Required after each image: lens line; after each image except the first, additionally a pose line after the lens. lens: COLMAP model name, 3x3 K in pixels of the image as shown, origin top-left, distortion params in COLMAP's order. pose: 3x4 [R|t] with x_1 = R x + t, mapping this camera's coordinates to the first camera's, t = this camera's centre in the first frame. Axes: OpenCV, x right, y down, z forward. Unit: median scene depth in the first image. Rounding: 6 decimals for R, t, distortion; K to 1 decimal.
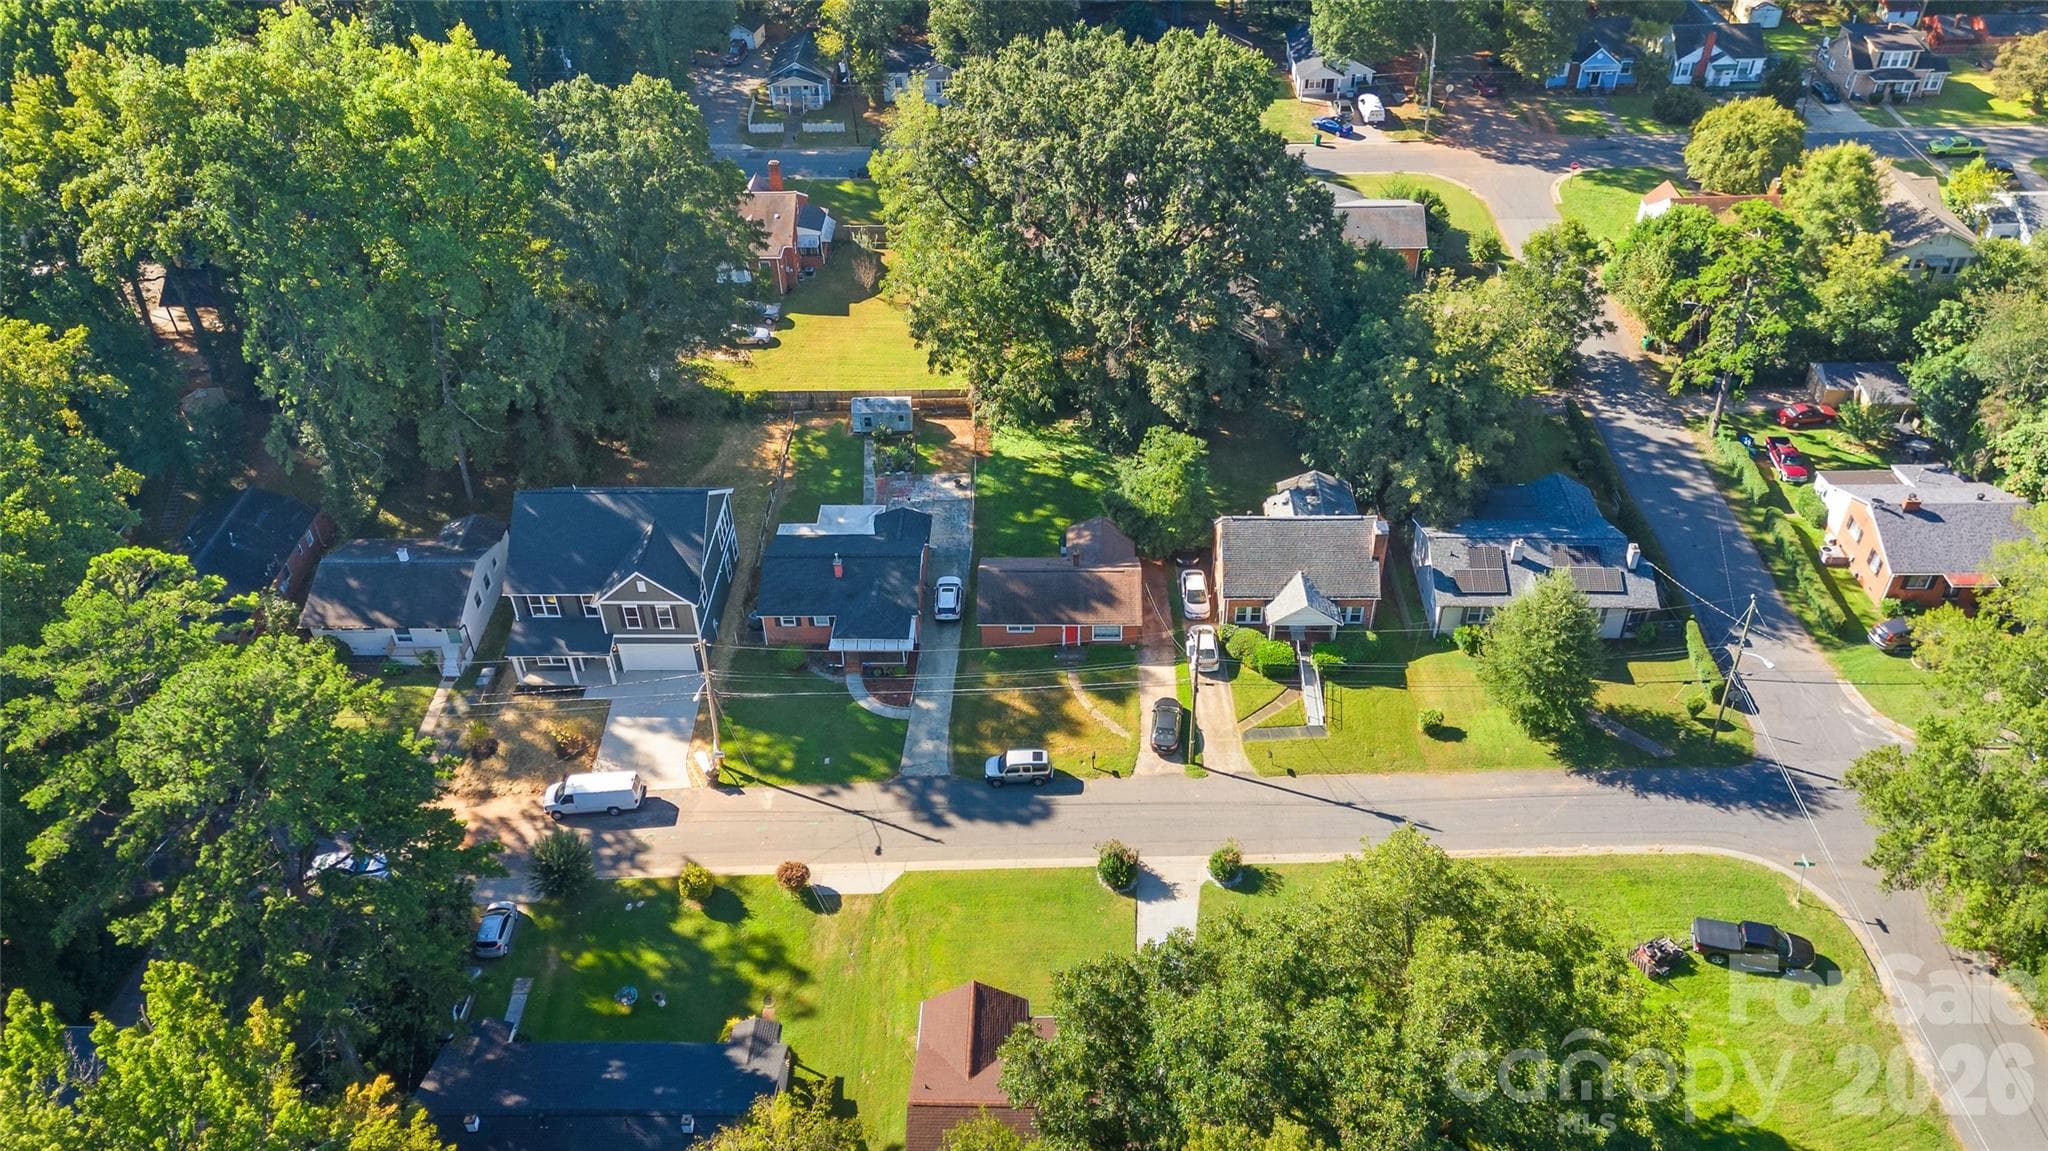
lens RADIAL K [[1506.5, 0, 1020.7], [0, 1506.5, 584.2], [0, 0, 1]] dist [0.082706, -0.077127]
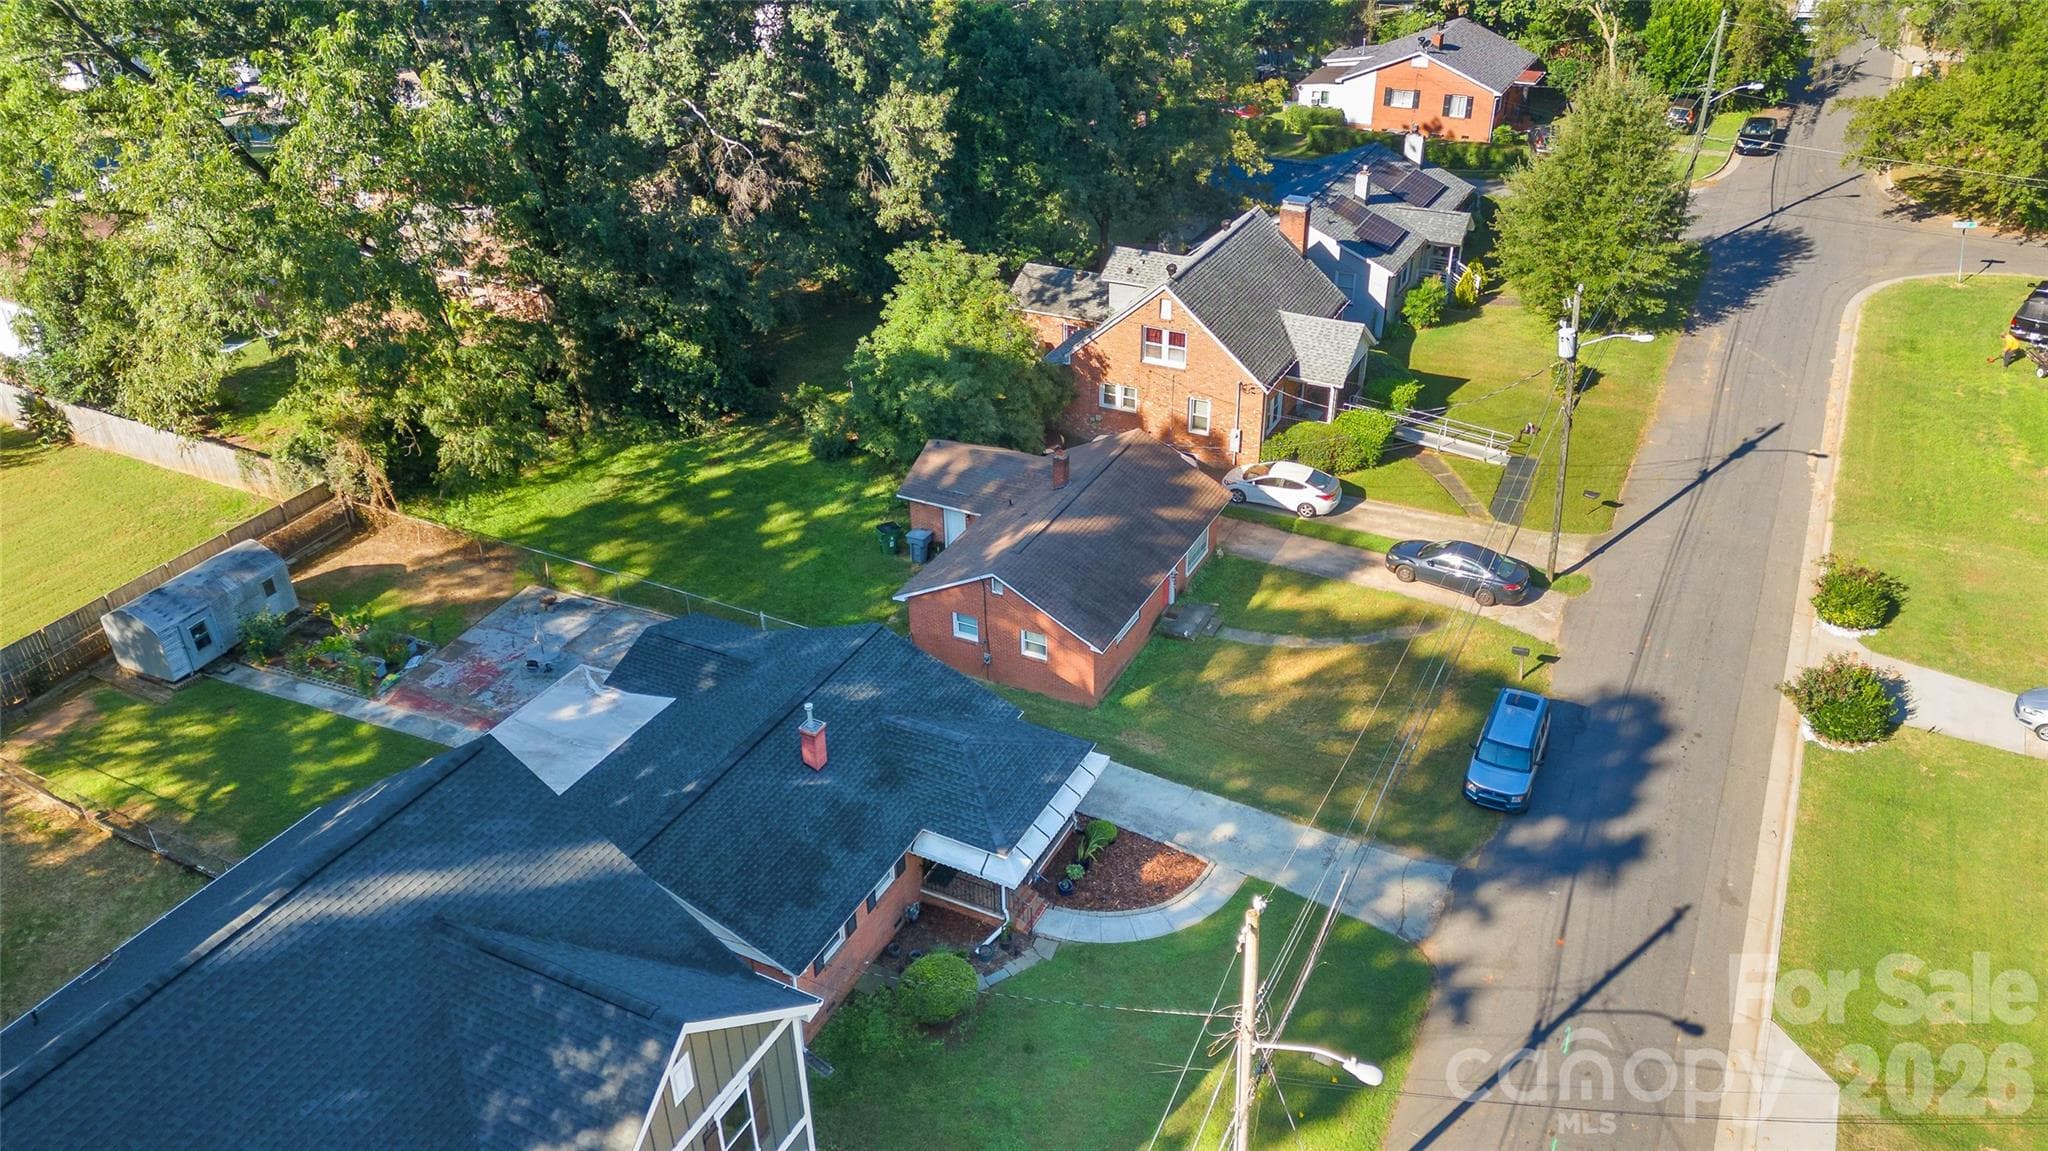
lens RADIAL K [[1506.5, 0, 1020.7], [0, 1506.5, 584.2], [0, 0, 1]] dist [0.082706, -0.077127]
pose [[0.433504, -0.455860, 0.777346, -0.364679], [0.571784, 0.805874, 0.153722, -0.069220], [-0.696518, 0.377835, 0.610003, 0.717067]]
